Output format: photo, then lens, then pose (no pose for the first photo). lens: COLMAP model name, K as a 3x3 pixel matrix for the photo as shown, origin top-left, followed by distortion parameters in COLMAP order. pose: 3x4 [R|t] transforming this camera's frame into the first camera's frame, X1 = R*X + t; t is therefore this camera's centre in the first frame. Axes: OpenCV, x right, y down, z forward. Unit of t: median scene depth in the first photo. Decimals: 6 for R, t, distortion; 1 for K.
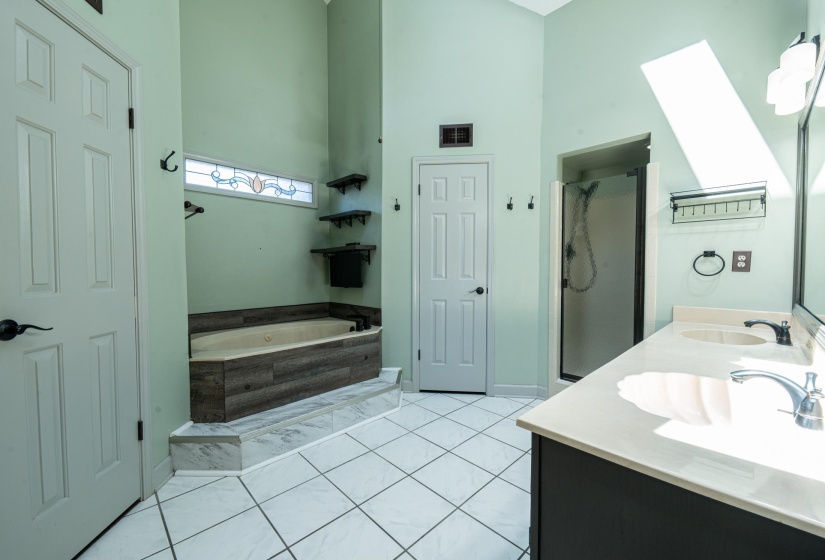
lens RADIAL K [[327.7, 0, 397.1], [0, 327.7, 278.3], [0, 0, 1]] dist [-0.000496, -0.000633]
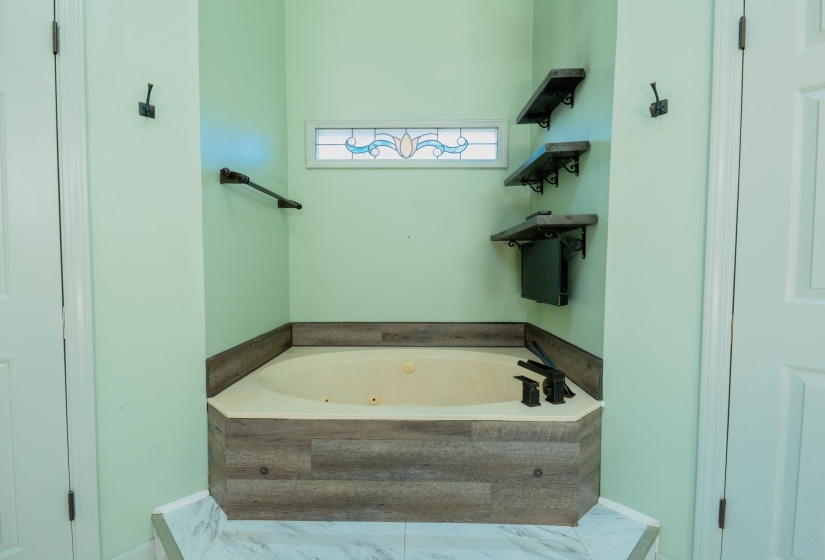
lens RADIAL K [[327.7, 0, 397.1], [0, 327.7, 278.3], [0, 0, 1]] dist [-0.000496, -0.000633]
pose [[0.685609, 0.029242, -0.727383, 0.076925], [-0.023292, 0.999562, 0.018230, -0.015826], [0.727597, 0.004444, 0.685990, 0.514927]]
